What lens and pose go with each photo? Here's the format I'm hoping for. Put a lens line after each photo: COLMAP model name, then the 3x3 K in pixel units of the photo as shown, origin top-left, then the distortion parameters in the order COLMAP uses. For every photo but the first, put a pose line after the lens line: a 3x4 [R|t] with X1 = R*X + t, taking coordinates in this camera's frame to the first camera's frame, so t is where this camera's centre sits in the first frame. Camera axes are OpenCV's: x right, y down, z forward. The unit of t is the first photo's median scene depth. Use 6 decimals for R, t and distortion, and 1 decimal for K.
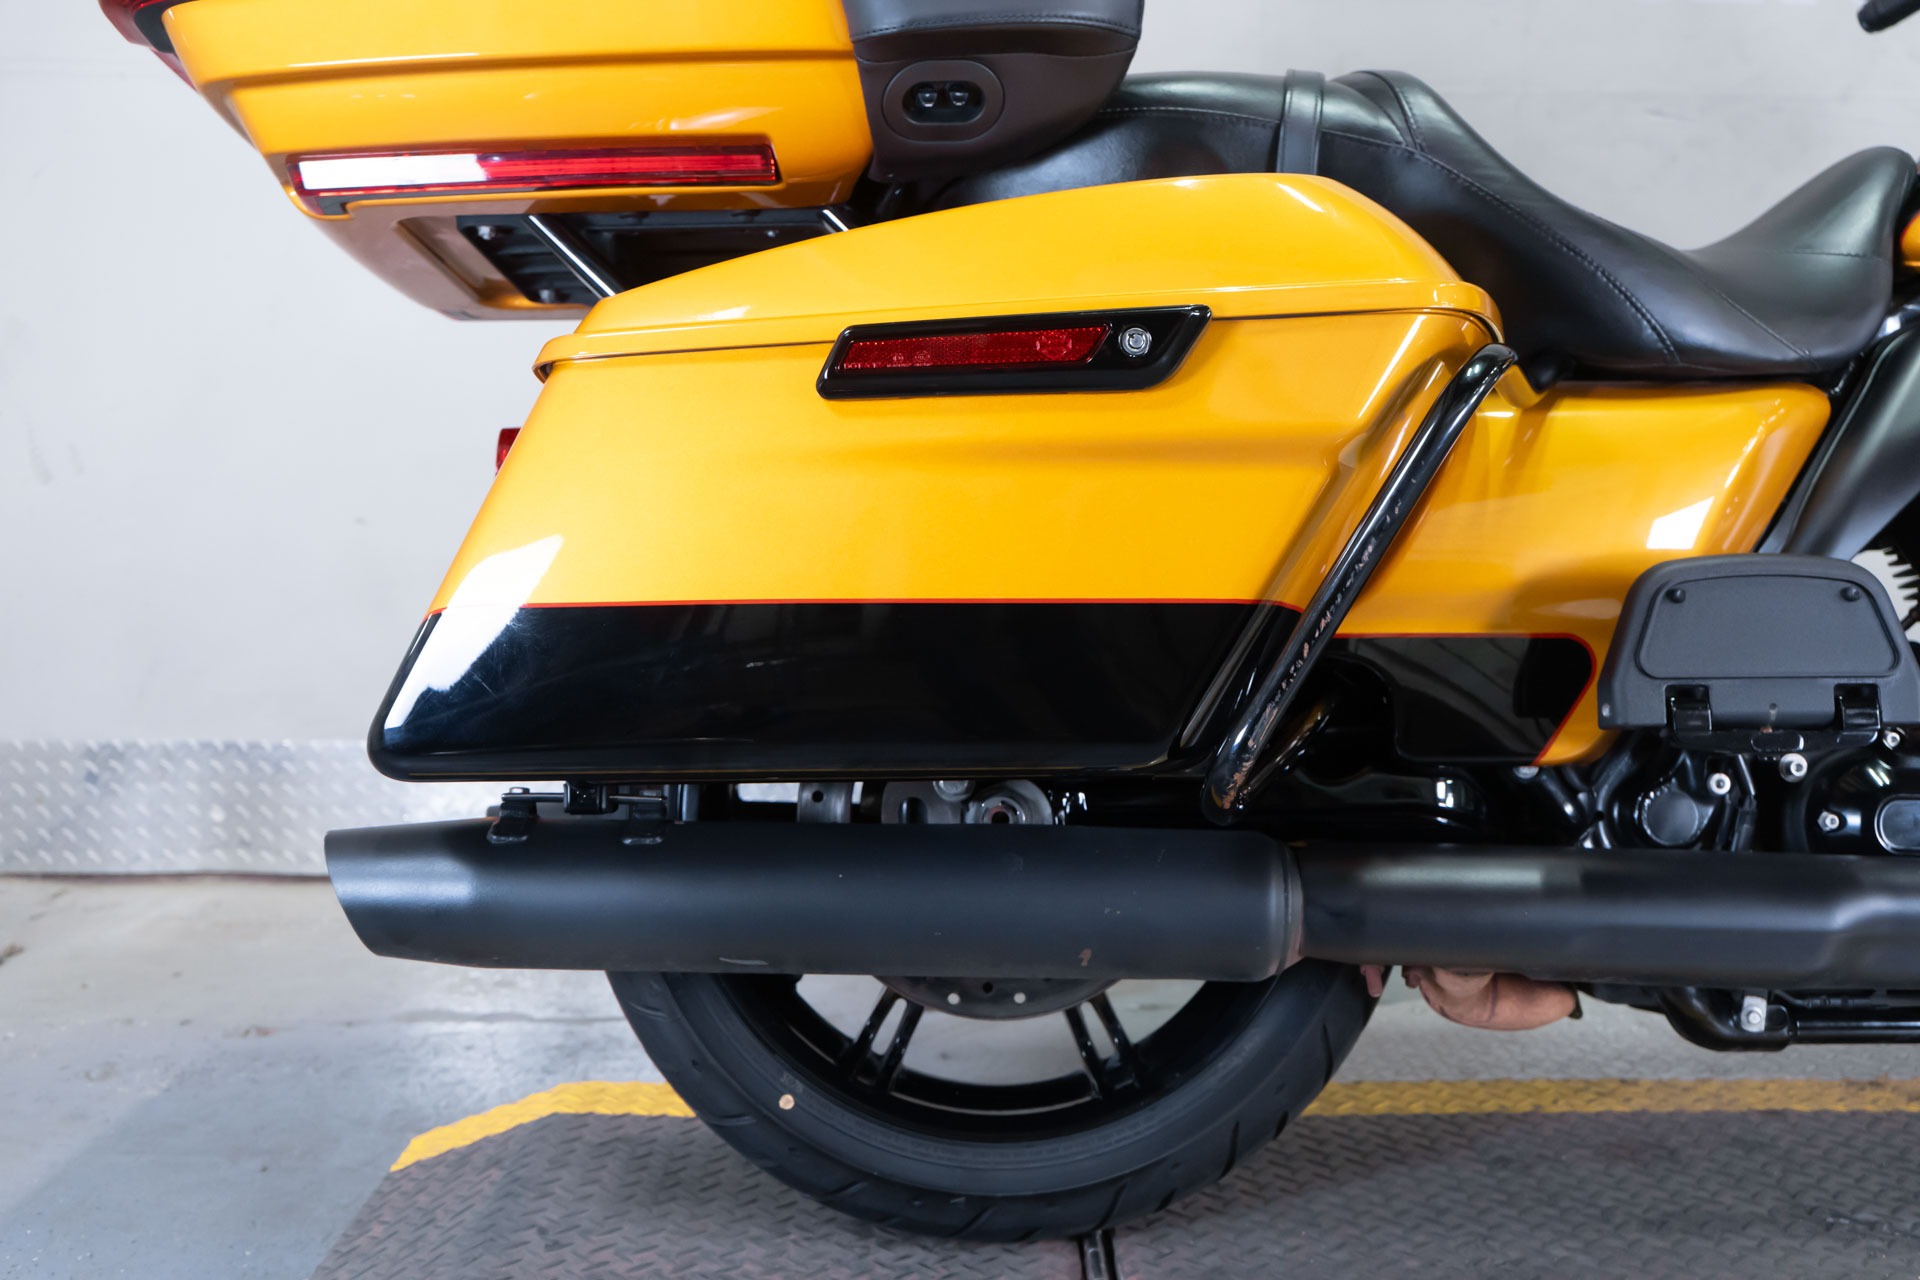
lens RADIAL K [[2065.3, 0, 978.6], [0, 2065.3, 639.6], [0, 0, 1]] dist [0.020217, 0.000000]
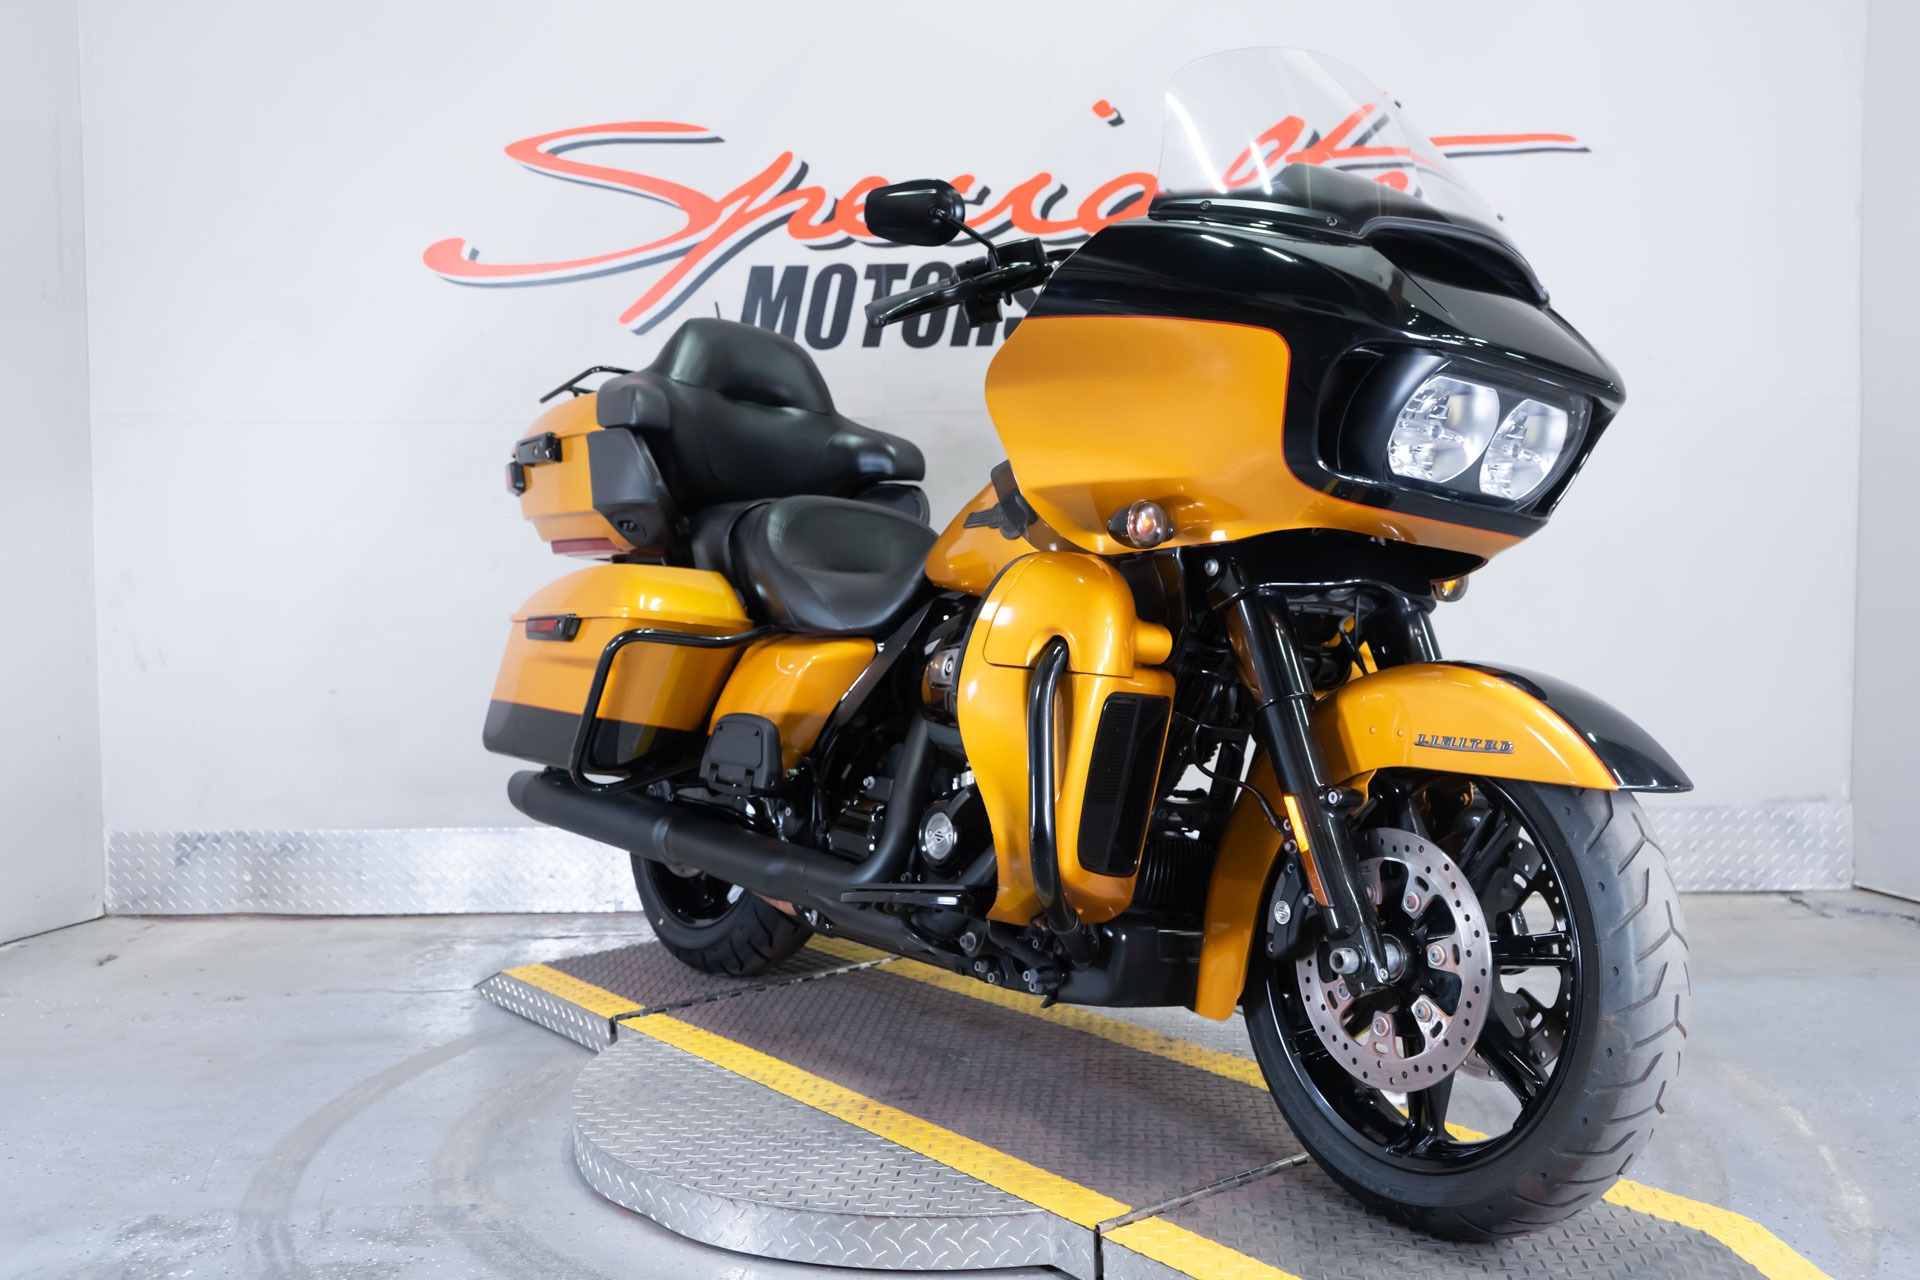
lens RADIAL K [[1887.4, 0, 964.2], [0, 1887.4, 632.0], [0, 0, 1]] dist [0.008384, 0.000000]
pose [[0.997207, -0.017712, -0.072558, 0.291251], [0.013783, 0.998429, -0.054307, -0.016955], [0.073406, 0.053155, 0.995885, -0.416167]]
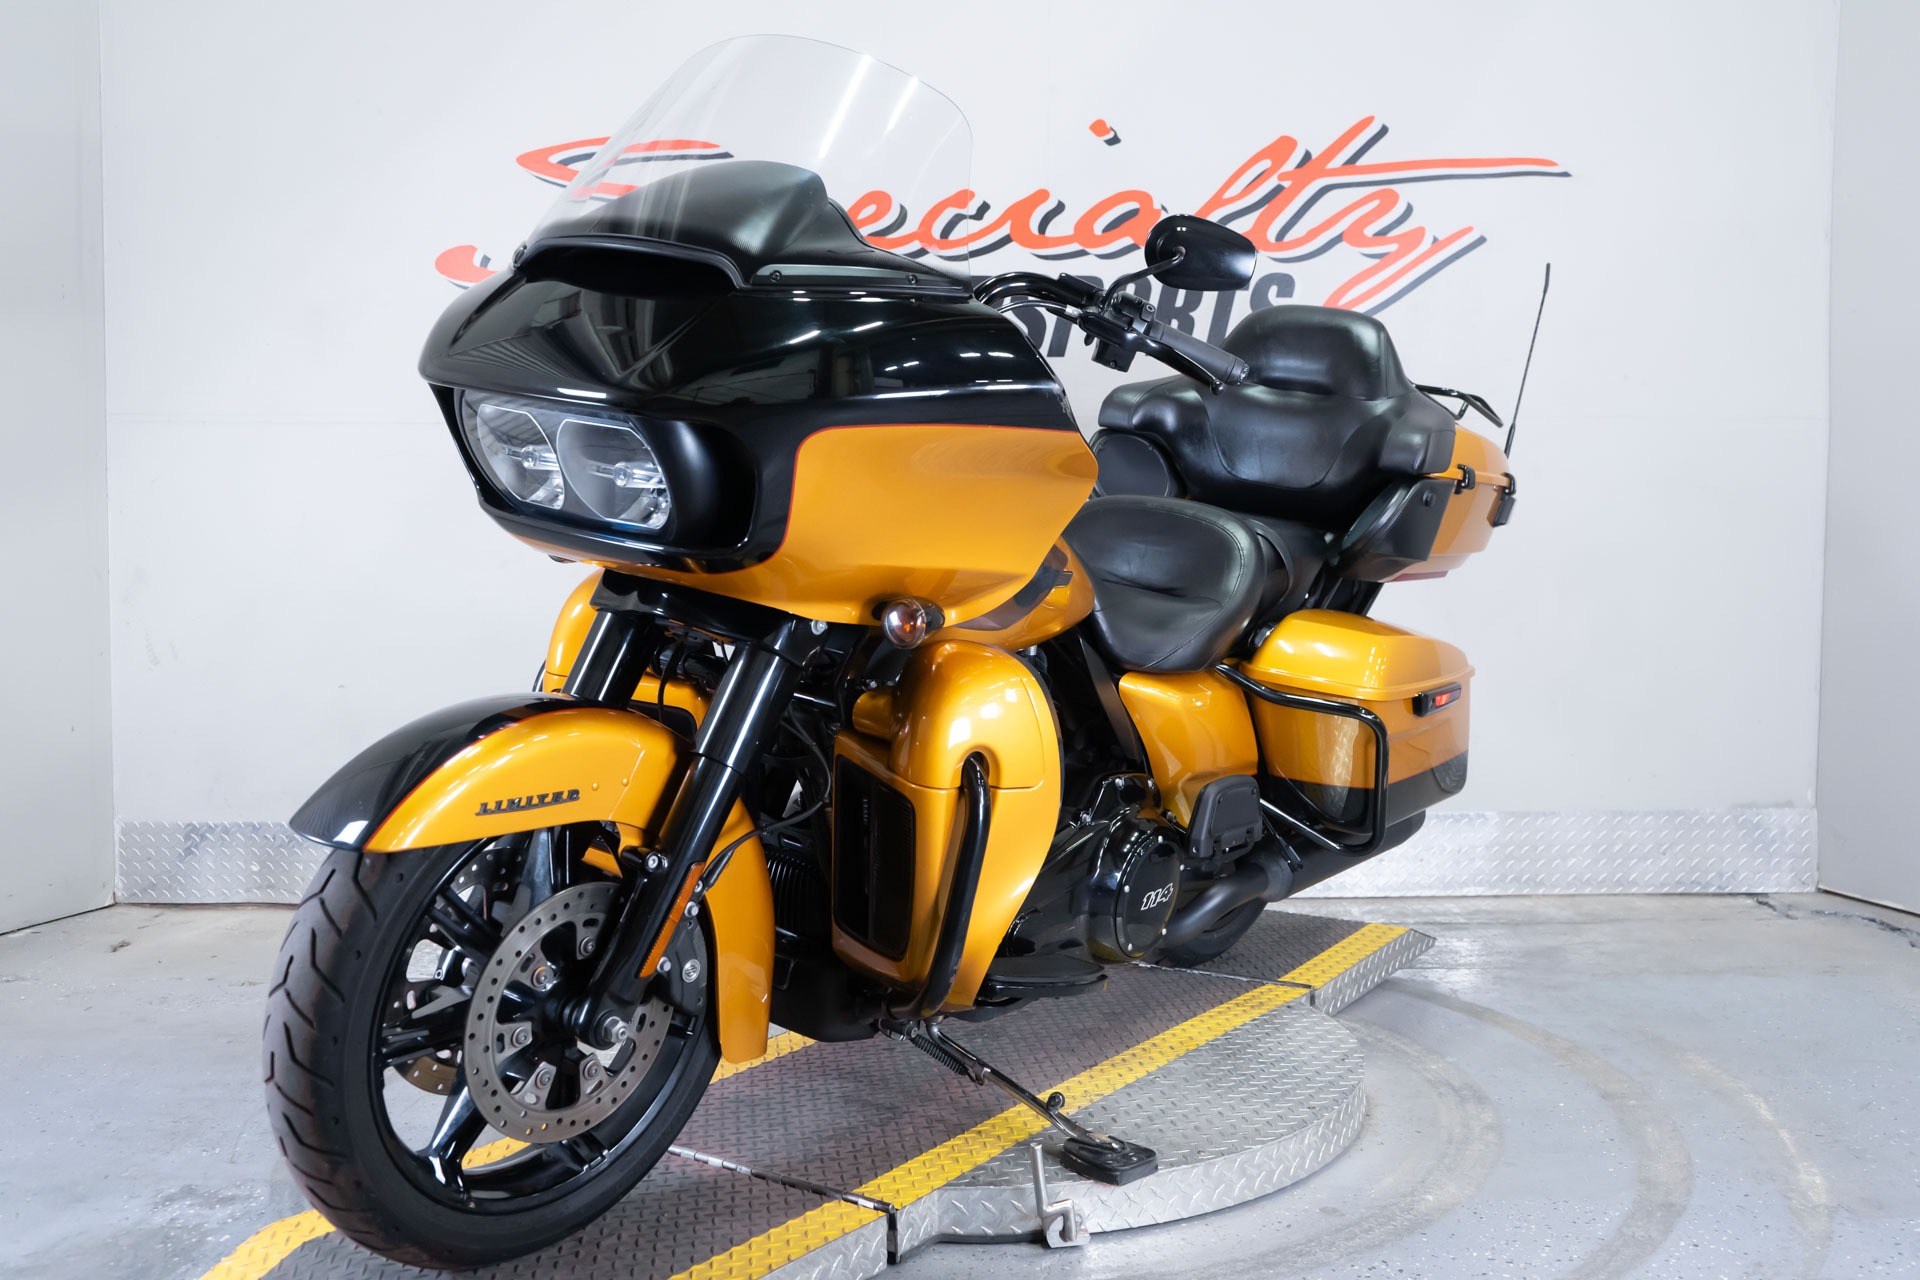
lens RADIAL K [[1887.4, 0, 964.3], [0, 1887.4, 635.1], [0, 0, 1]] dist [0.008384, 0.000000]
pose [[0.998150, -0.007454, -0.060349, 0.279878], [0.004085, 0.998436, -0.055759, -0.012521], [0.060670, 0.055410, 0.996619, -0.455885]]
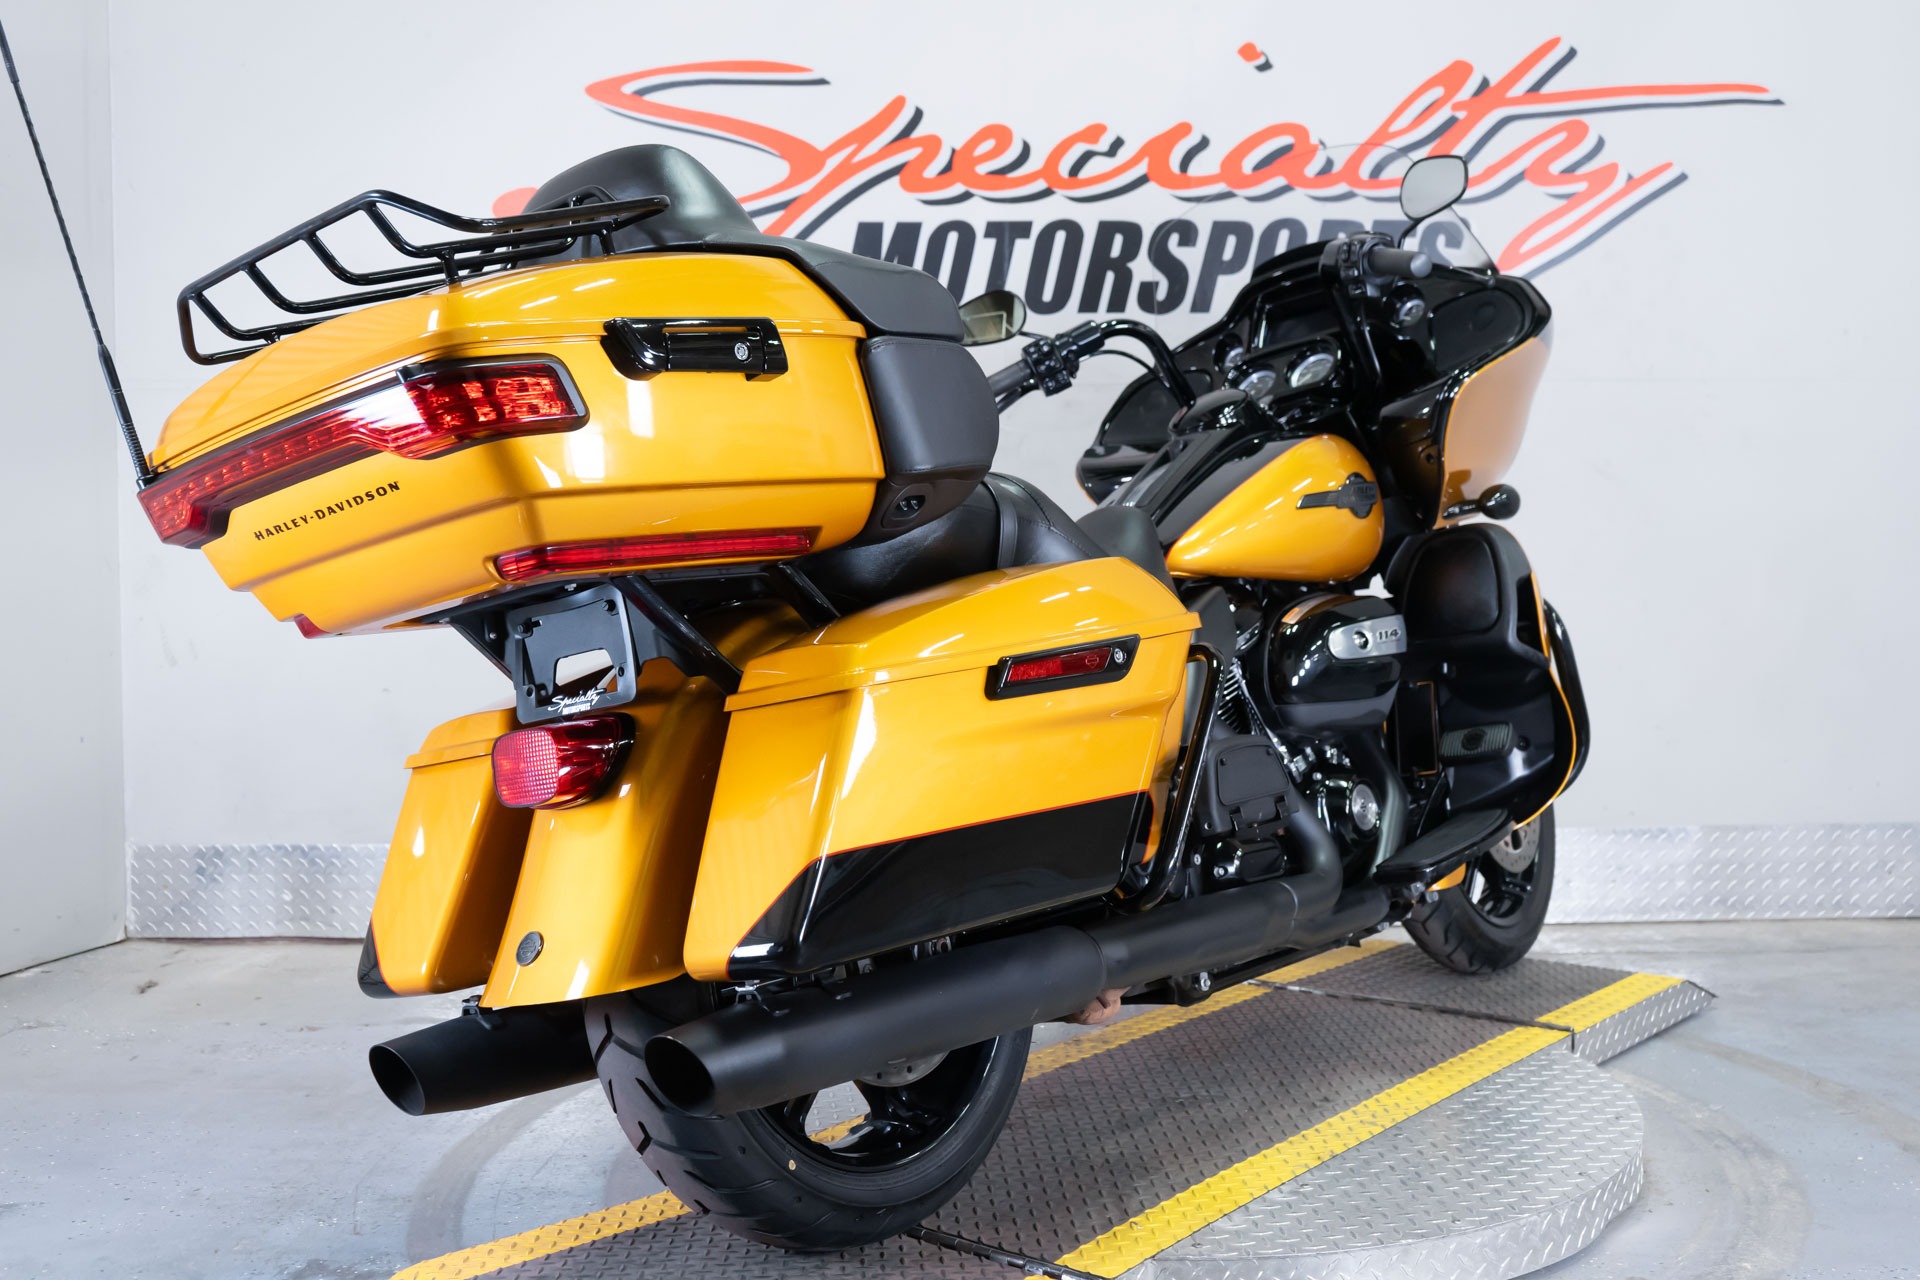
lens RADIAL K [[2125.5, 0, 963.7], [0, 2125.5, 640.2], [0, 0, 1]] dist [0.022531, 0.000000]
pose [[0.998582, -0.011672, -0.051937, 0.177947], [0.009049, 0.998685, -0.050454, -0.013513], [0.052457, 0.049912, 0.997375, -0.453118]]
